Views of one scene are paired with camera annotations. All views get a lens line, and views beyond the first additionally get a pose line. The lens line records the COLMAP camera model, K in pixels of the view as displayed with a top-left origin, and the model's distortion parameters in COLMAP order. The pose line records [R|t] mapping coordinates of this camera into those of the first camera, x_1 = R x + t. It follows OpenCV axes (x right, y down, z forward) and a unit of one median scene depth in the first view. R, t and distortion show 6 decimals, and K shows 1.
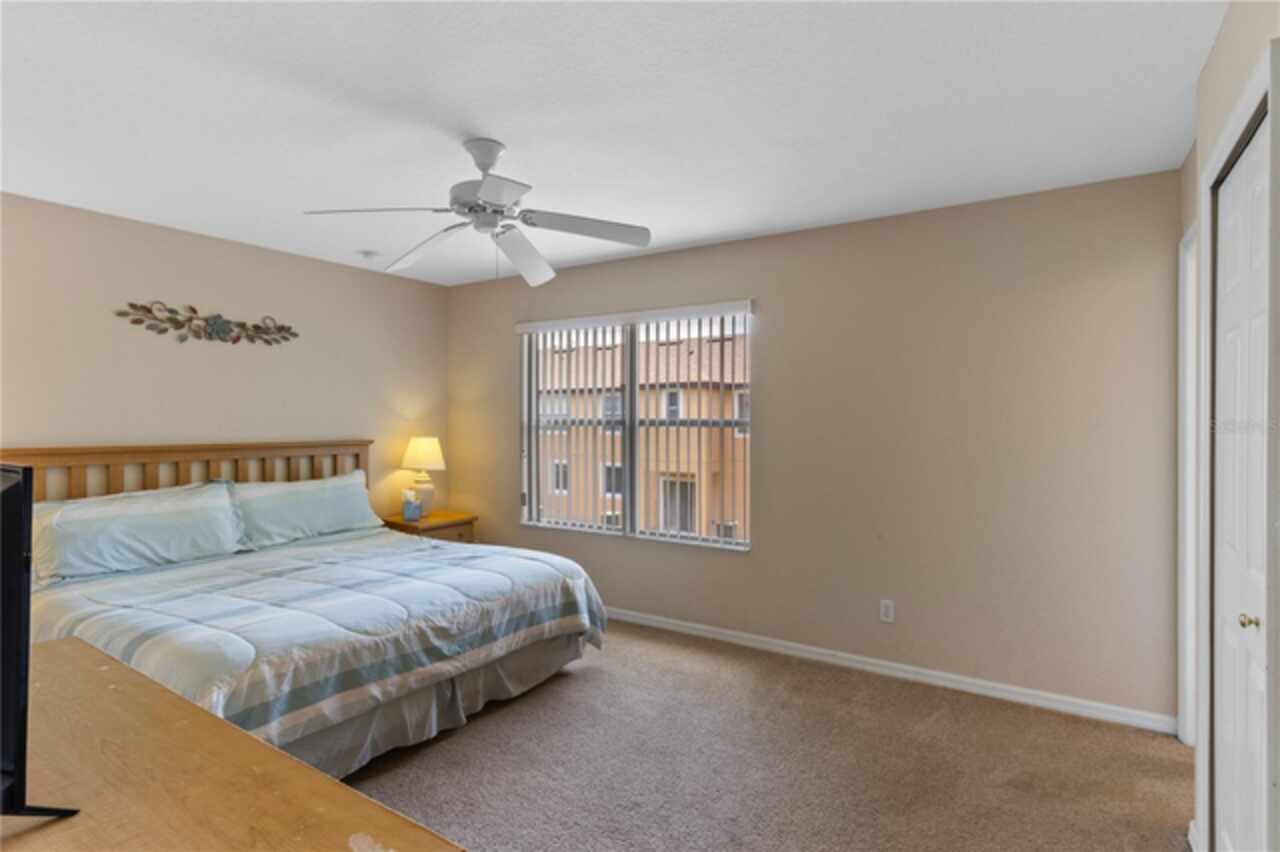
lens RADIAL K [[651.9, 0, 640.0], [0, 651.9, 426.0], [0, 0, 1]] dist [0.000014, 0.000357]
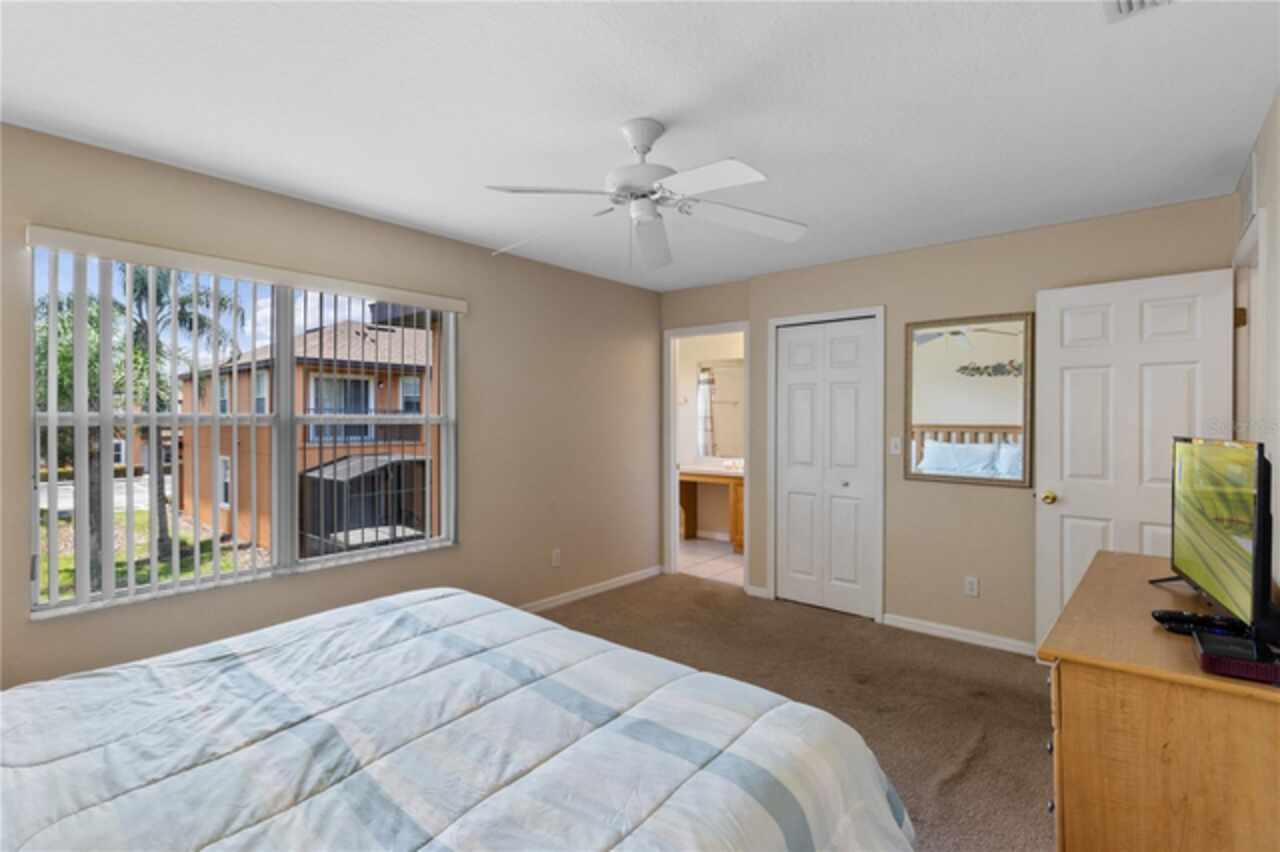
lens RADIAL K [[606.1, 0, 640.0], [0, 606.1, 426.0], [0, 0, 1]] dist [0.001521, 0.000005]
pose [[0.131026, -0.015545, 0.991257, -0.771546], [0.002918, 0.999879, 0.015294, -0.006209], [-0.991375, 0.000889, 0.131055, 0.618078]]
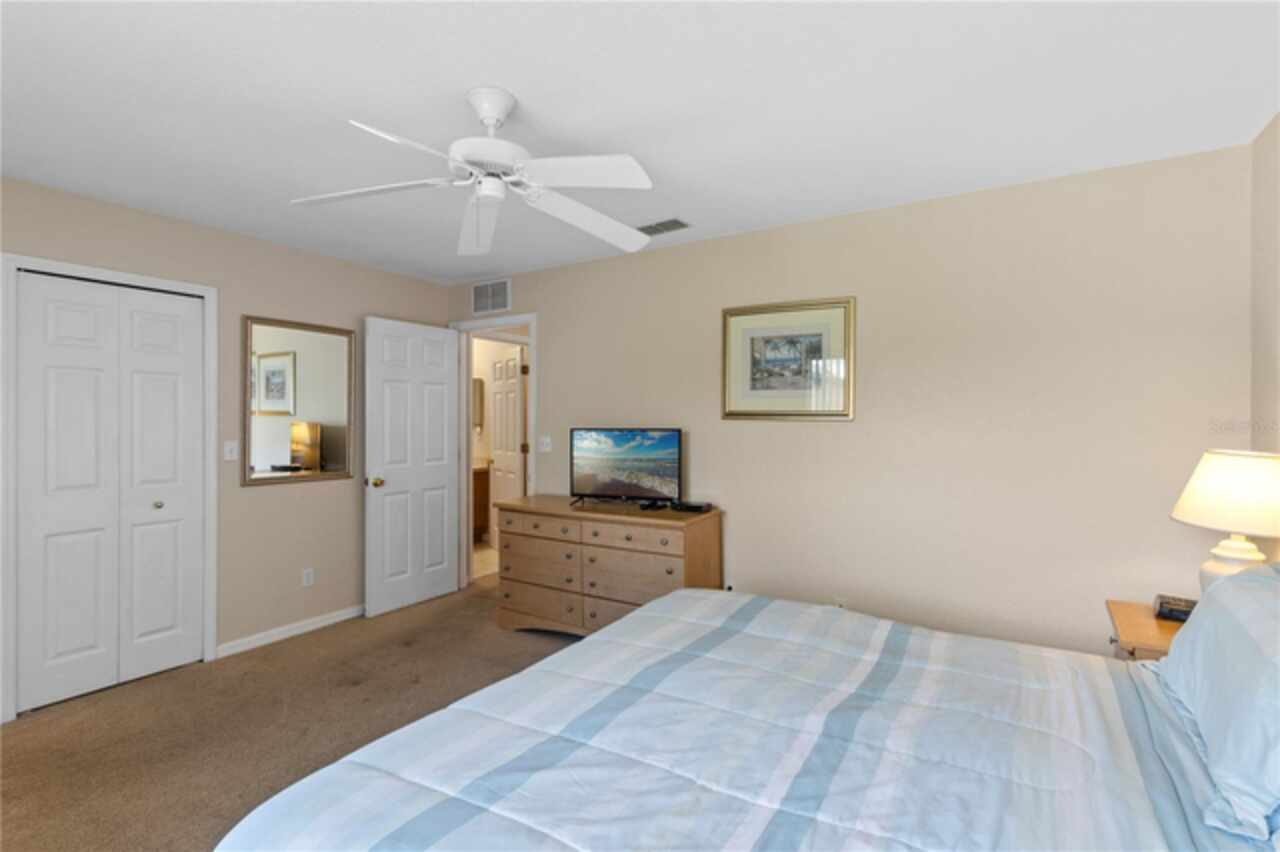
lens RADIAL K [[606.1, 0, 640.0], [0, 606.1, 426.0], [0, 0, 1]] dist [0.001521, 0.000005]
pose [[-0.999591, -0.001917, -0.028549, -0.286962], [-0.002334, 0.999891, 0.014581, -0.007146], [0.028518, 0.014641, -0.999486, 1.251111]]
